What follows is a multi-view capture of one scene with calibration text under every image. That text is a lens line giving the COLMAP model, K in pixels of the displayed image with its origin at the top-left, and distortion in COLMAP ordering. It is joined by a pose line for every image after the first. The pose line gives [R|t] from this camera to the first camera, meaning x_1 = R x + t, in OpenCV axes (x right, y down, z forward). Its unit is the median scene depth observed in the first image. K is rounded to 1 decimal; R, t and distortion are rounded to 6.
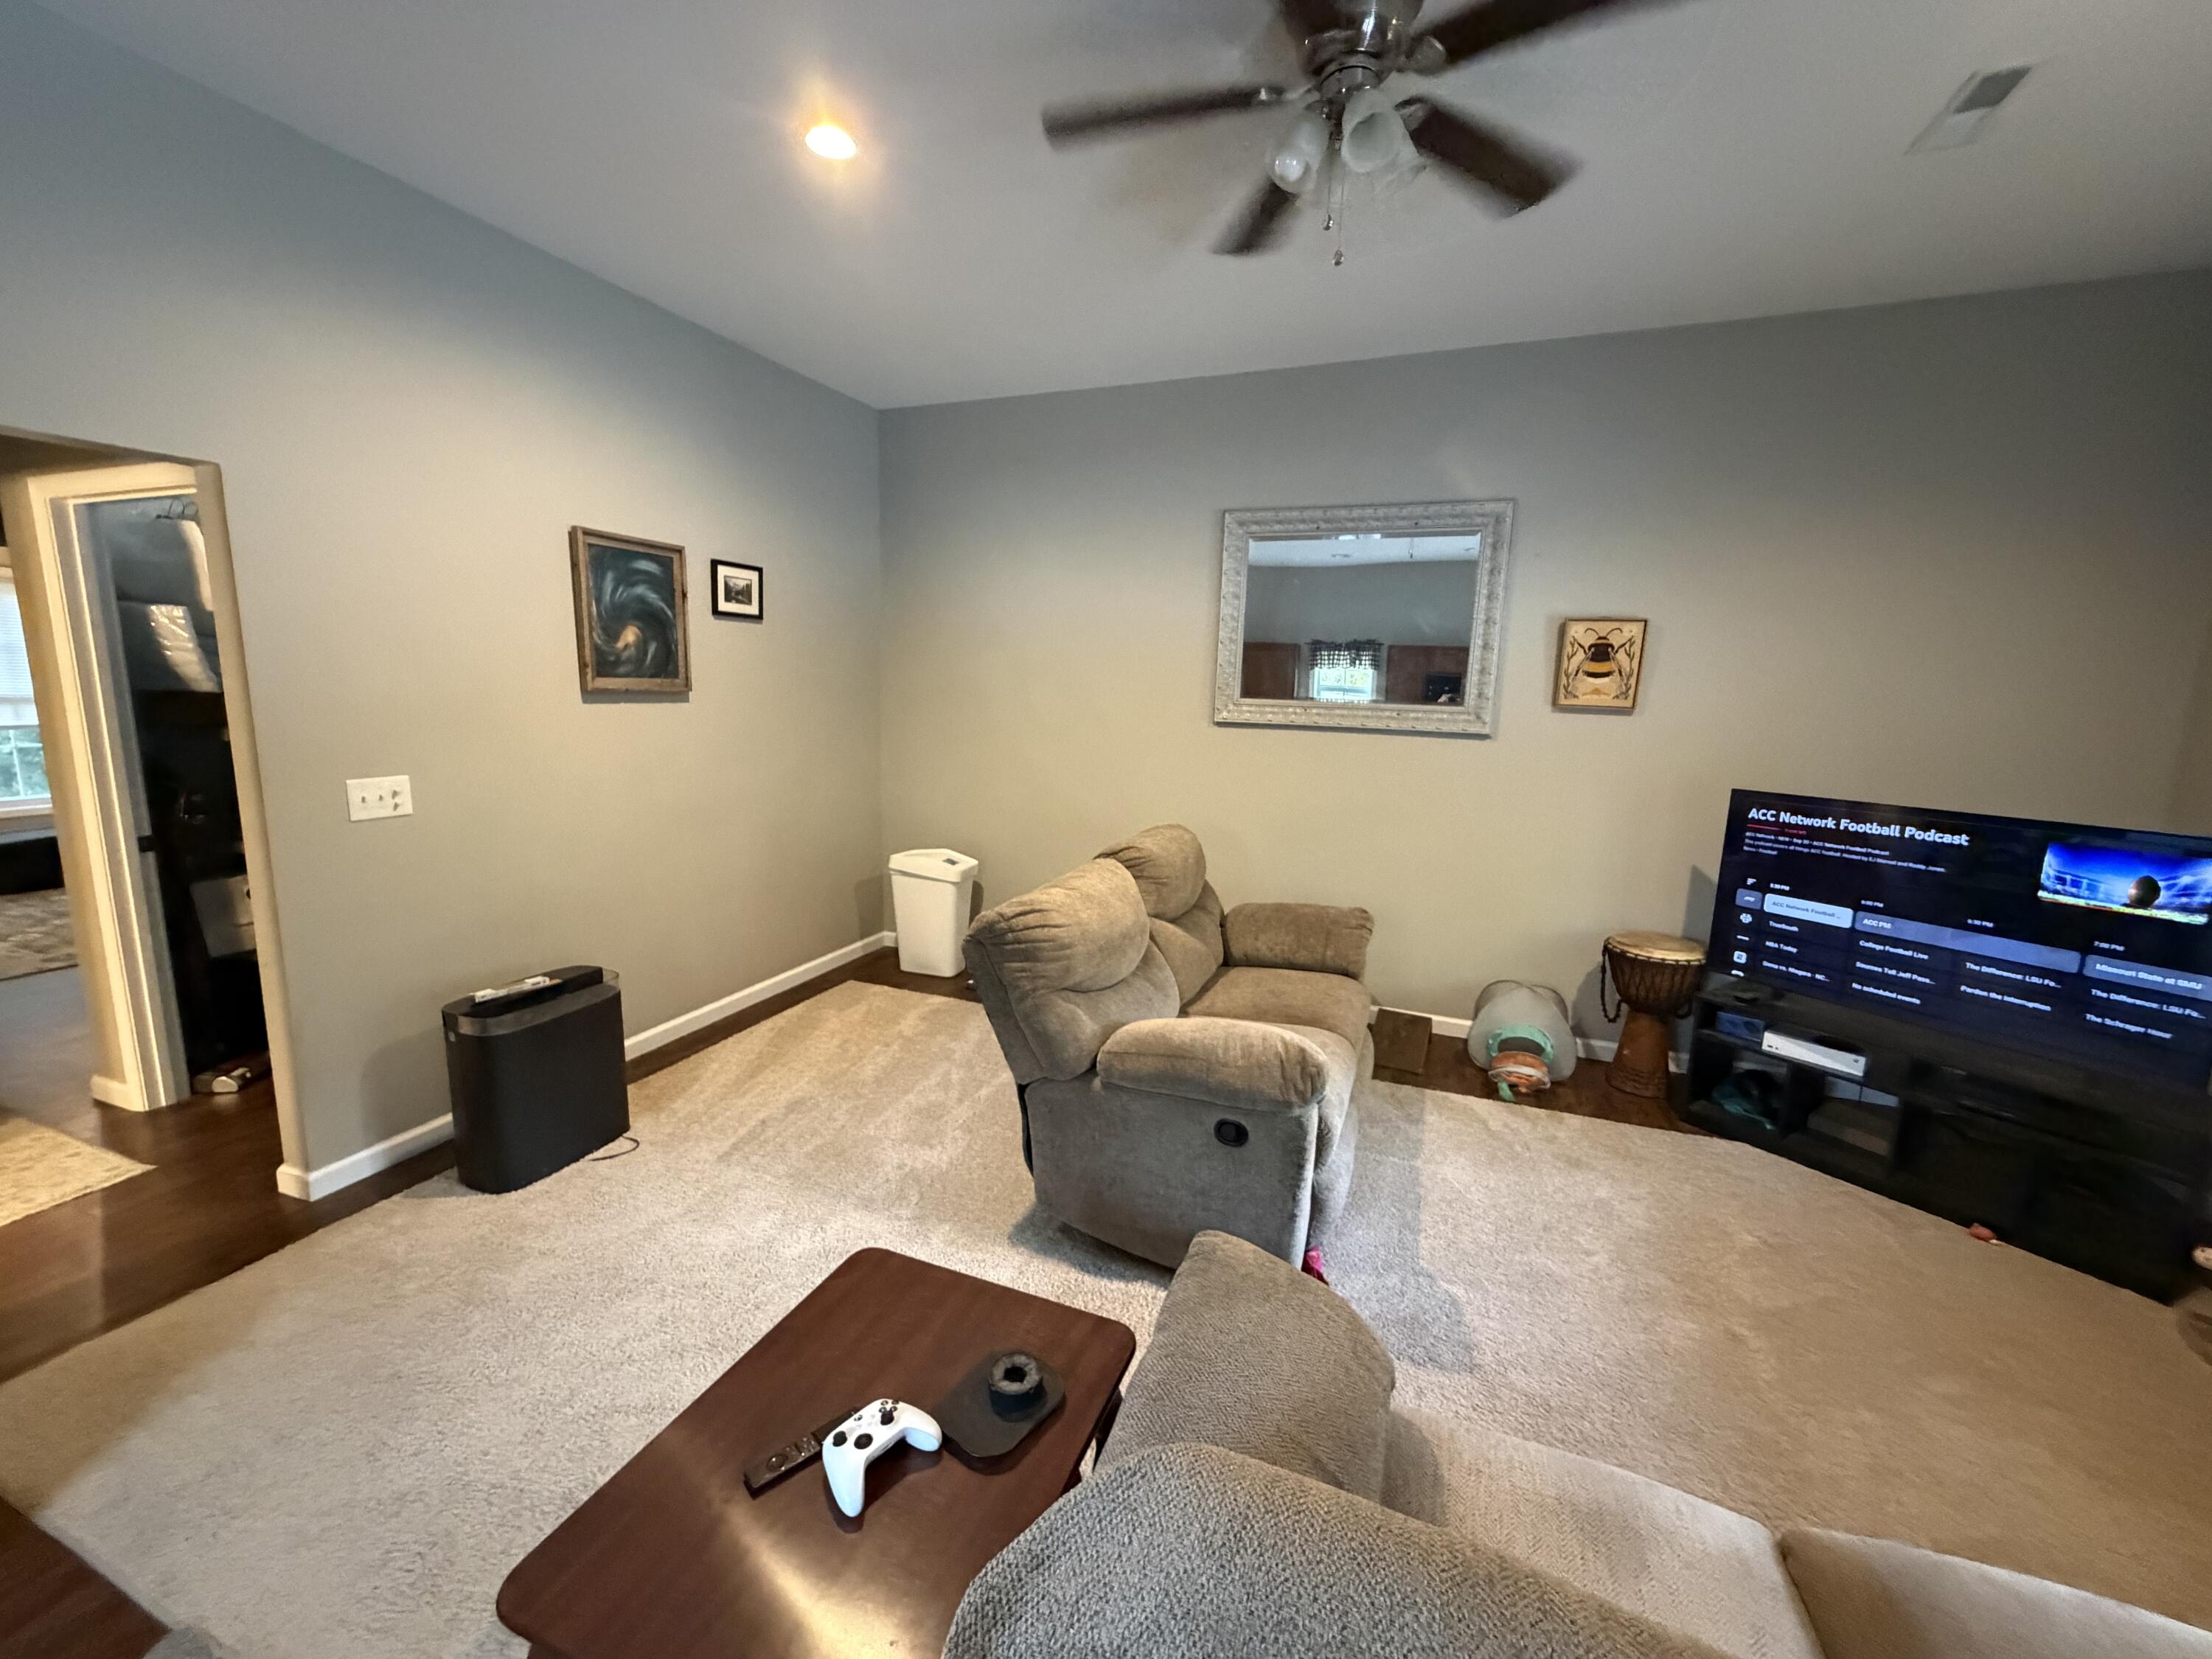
lens RADIAL K [[886.1, 0, 1091.9], [0, 886.1, 829.1], [0, 0, 1]] dist [-0.000005, 0.000441]
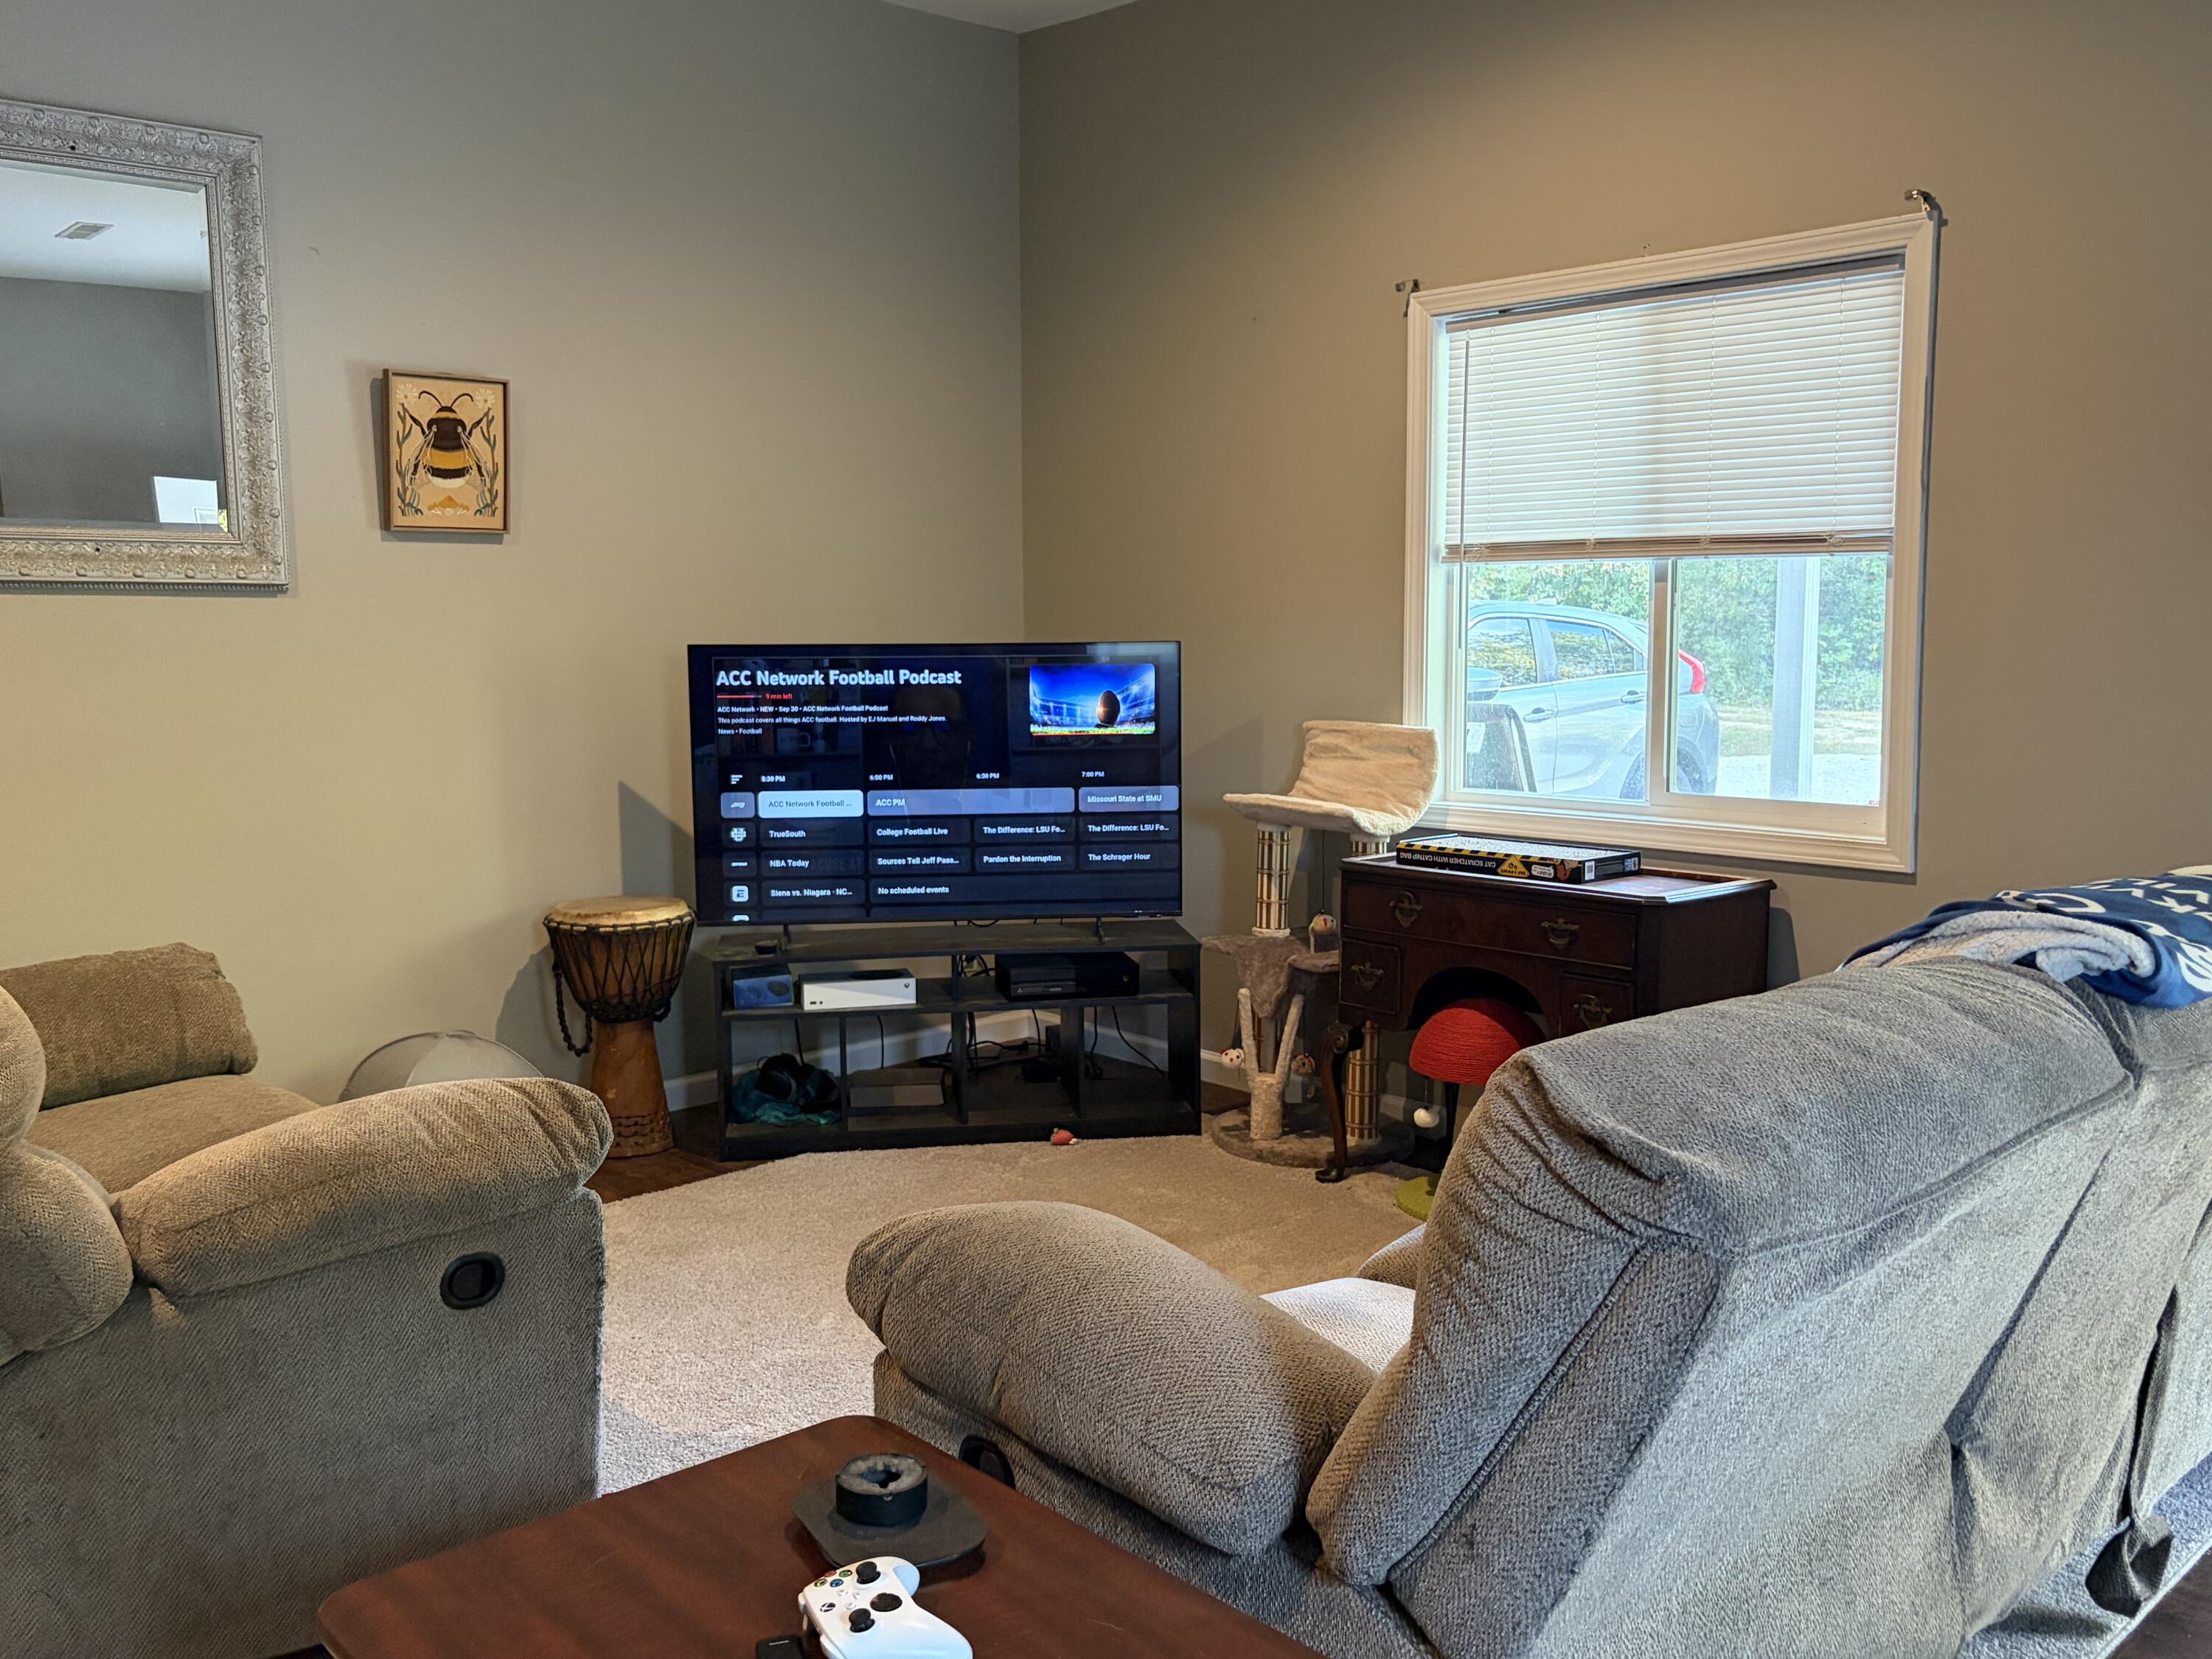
lens RADIAL K [[1936.9, 0, 1106.0], [0, 1936.9, 829.5], [0, 0, 1]] dist [0.167352, -0.519251]
pose [[0.429913, -0.128474, 0.893683, -0.466731], [0.165719, 0.984237, 0.061772, 0.051866], [-0.887531, 0.121543, 0.444427, 0.092551]]
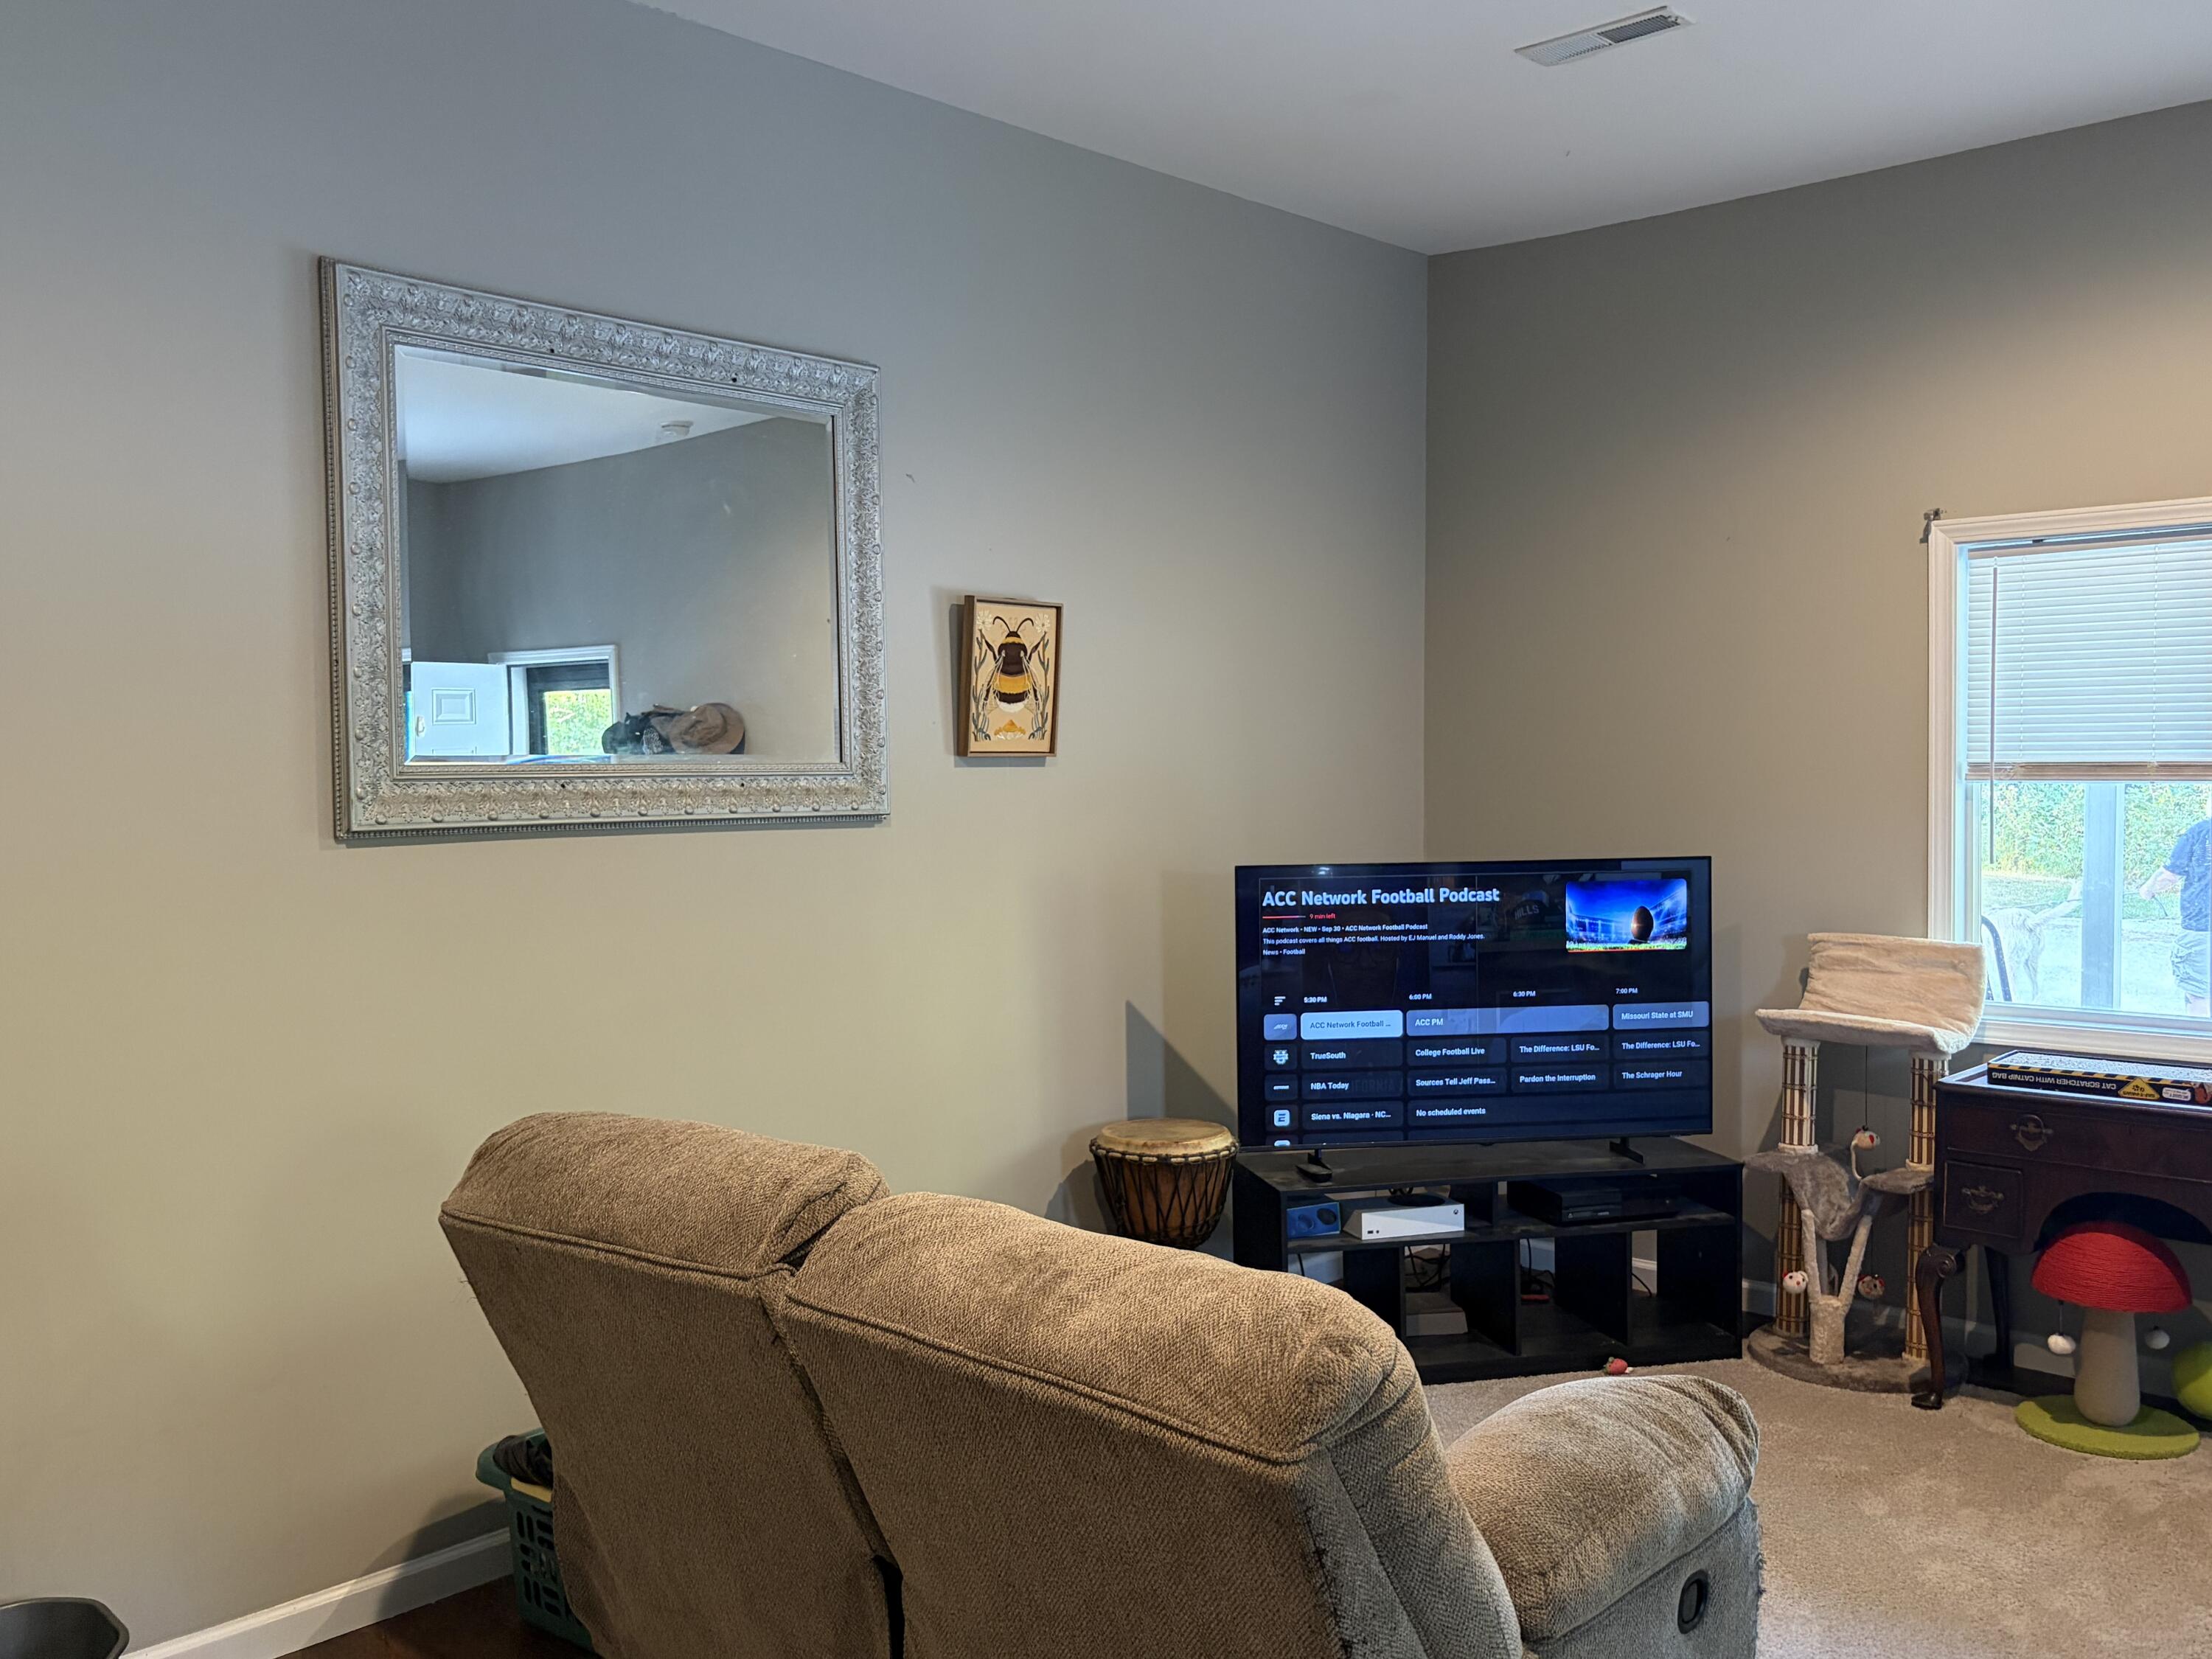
lens RADIAL K [[1936.9, 0, 1106.0], [0, 1936.9, 829.5], [0, 0, 1]] dist [0.167352, -0.519251]
pose [[0.350698, -0.068291, 0.933995, -0.654743], [0.171218, 0.985203, 0.007746, -0.100776], [-0.920704, 0.157200, 0.357201, 0.575524]]
